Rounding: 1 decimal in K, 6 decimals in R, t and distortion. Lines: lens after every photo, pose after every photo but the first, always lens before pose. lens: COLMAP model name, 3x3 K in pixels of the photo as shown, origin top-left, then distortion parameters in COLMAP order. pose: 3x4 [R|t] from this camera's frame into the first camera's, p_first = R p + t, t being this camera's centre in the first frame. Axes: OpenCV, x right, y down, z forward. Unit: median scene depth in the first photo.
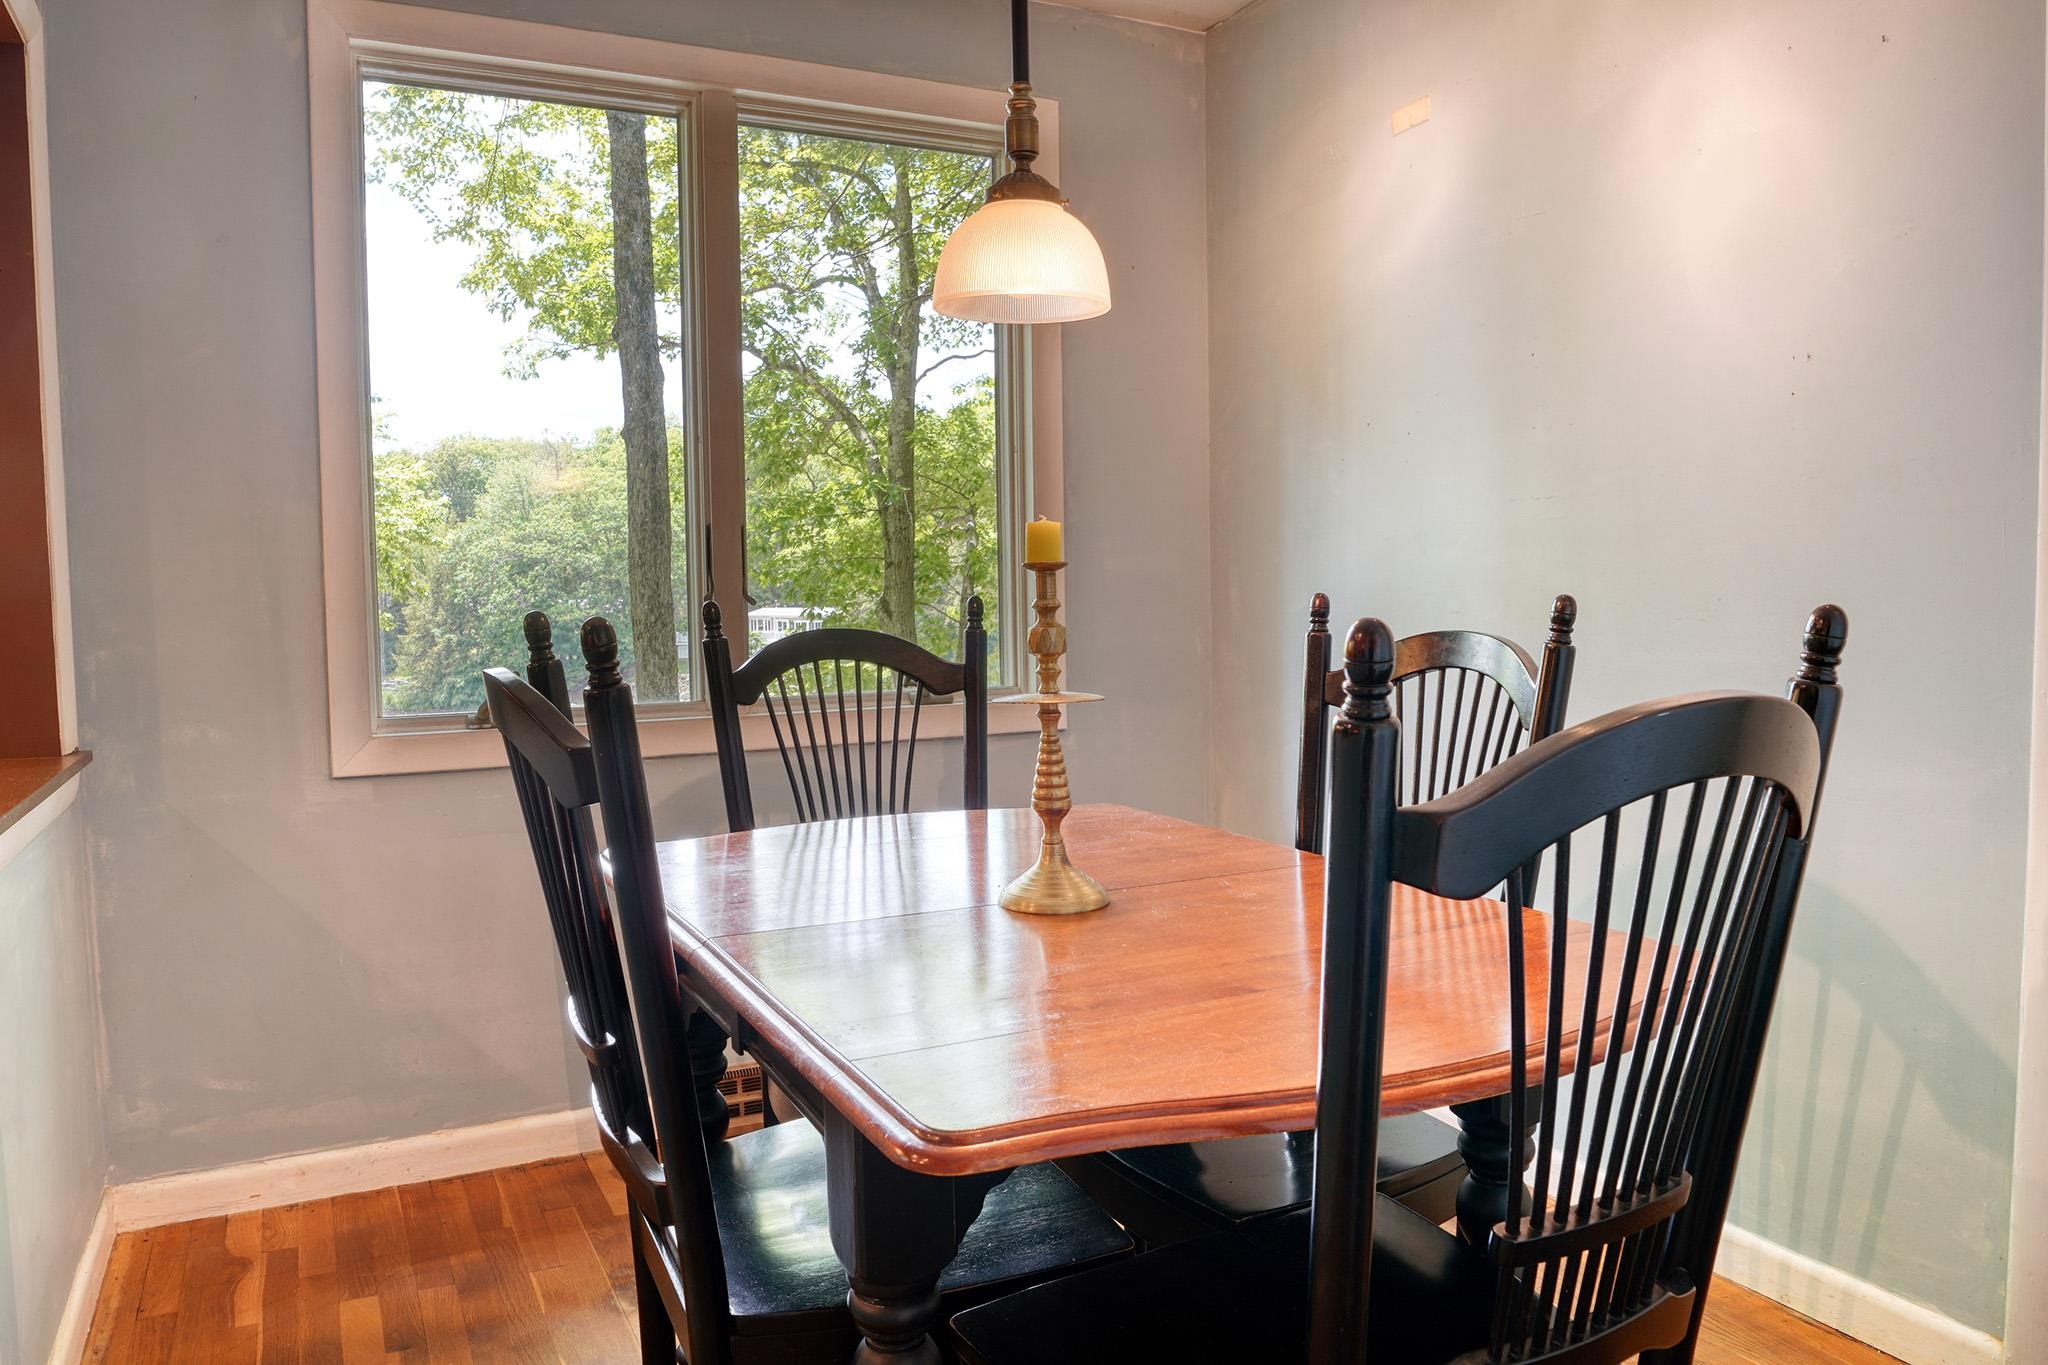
lens RADIAL K [[1460.1, 0, 1024.4], [0, 1460.1, 677.3], [0, 0, 1]] dist [-0.067892, 0.023650]
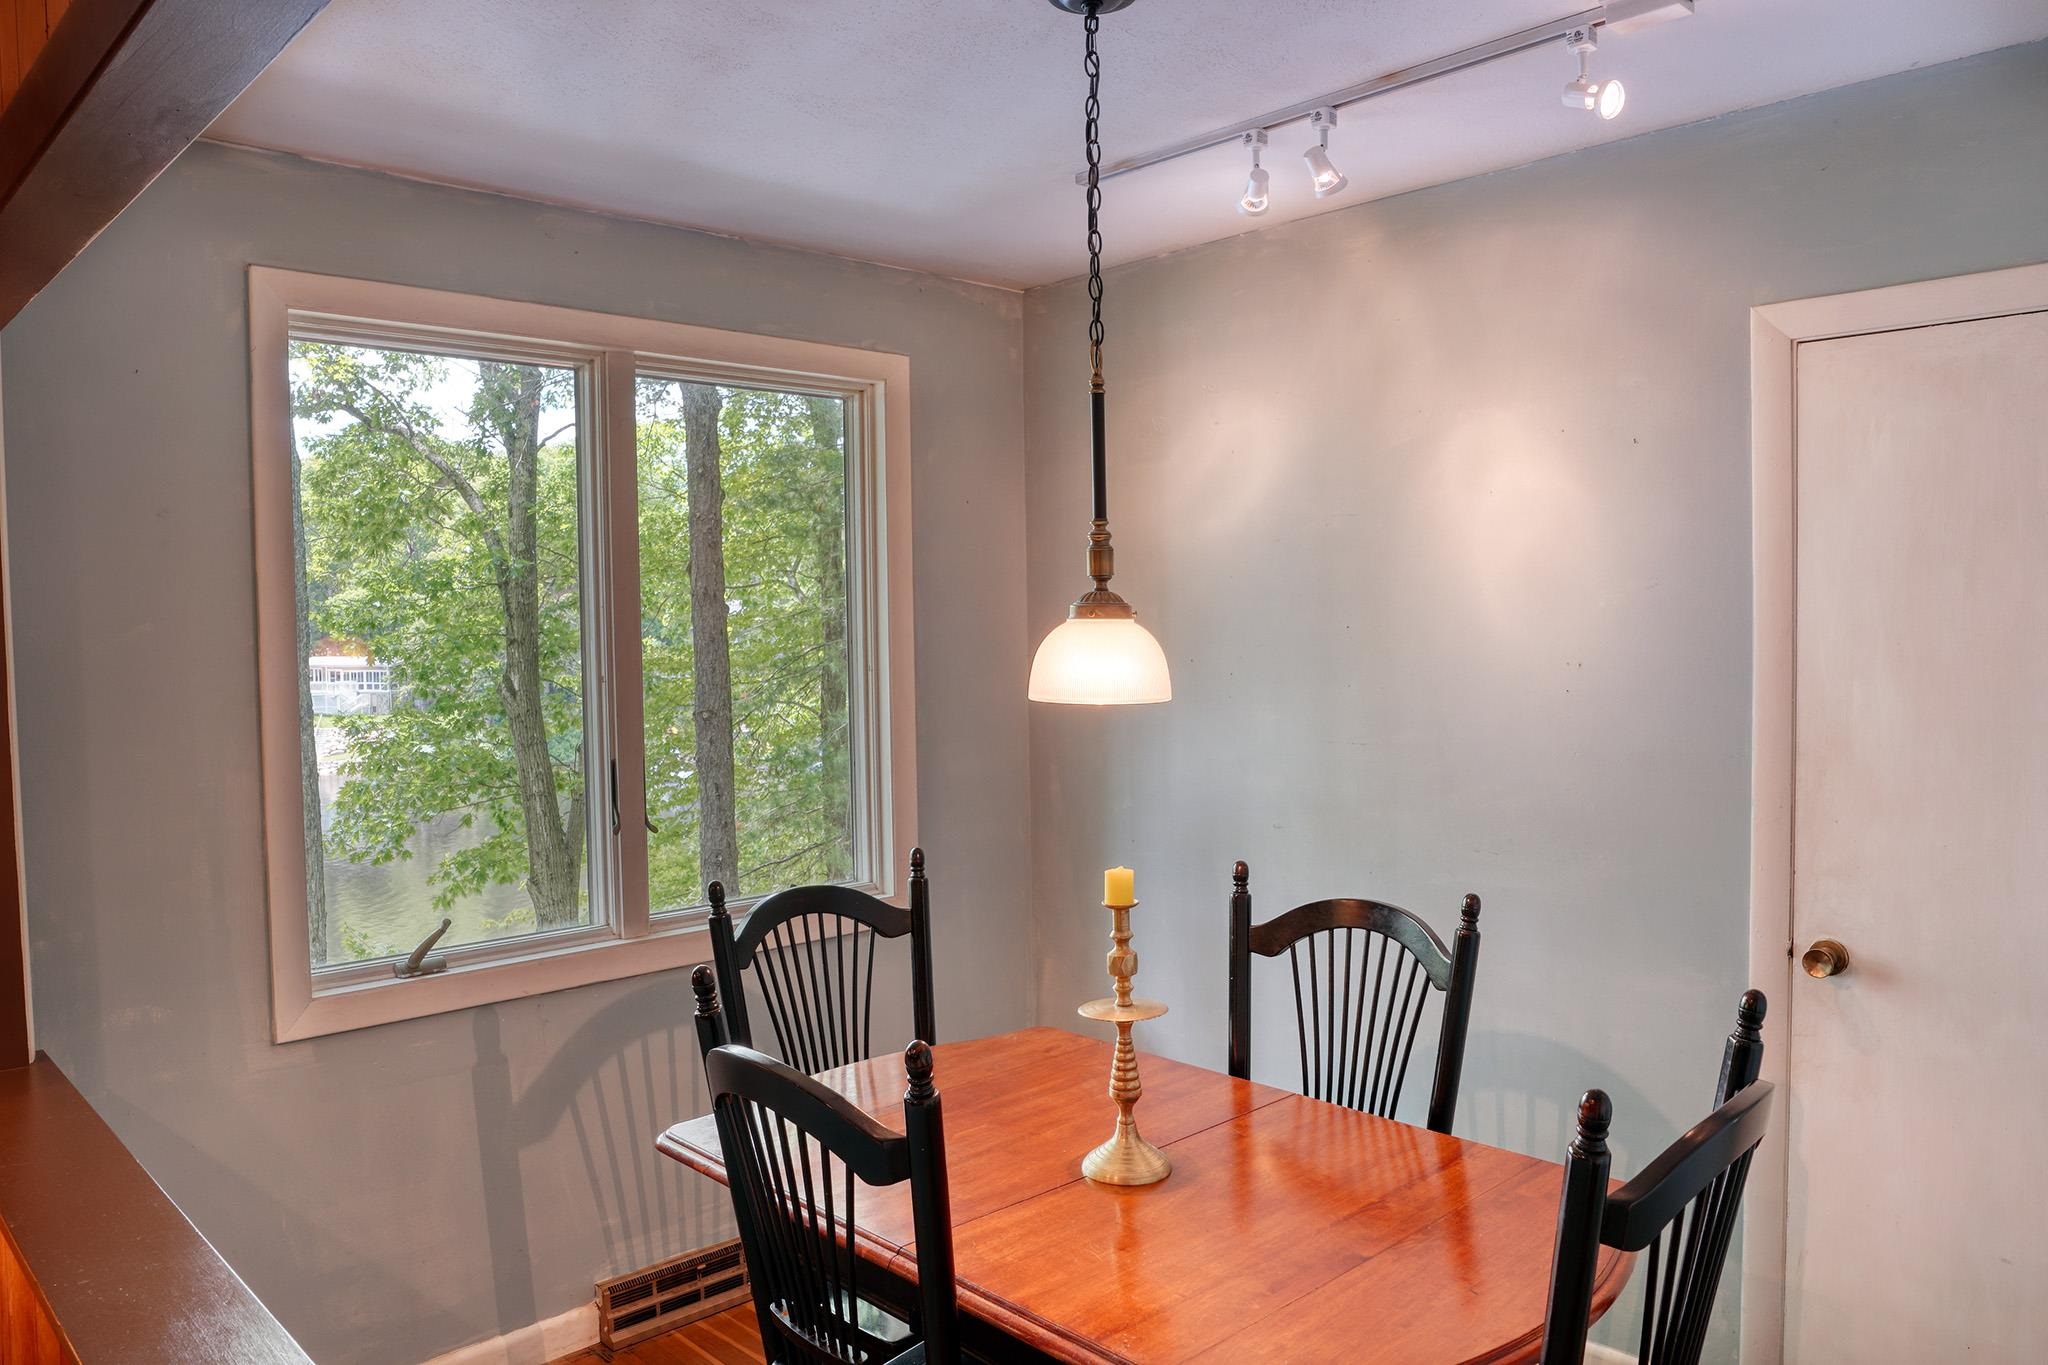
lens RADIAL K [[1460.1, 0, 1025.0], [0, 1460.1, 680.5], [0, 0, 1]] dist [-0.067892, 0.023650]
pose [[0.959472, -0.012094, 0.281543, -0.251977], [0.019675, 0.999516, -0.024116, -0.146111], [-0.281115, 0.028678, 0.959246, -0.109419]]
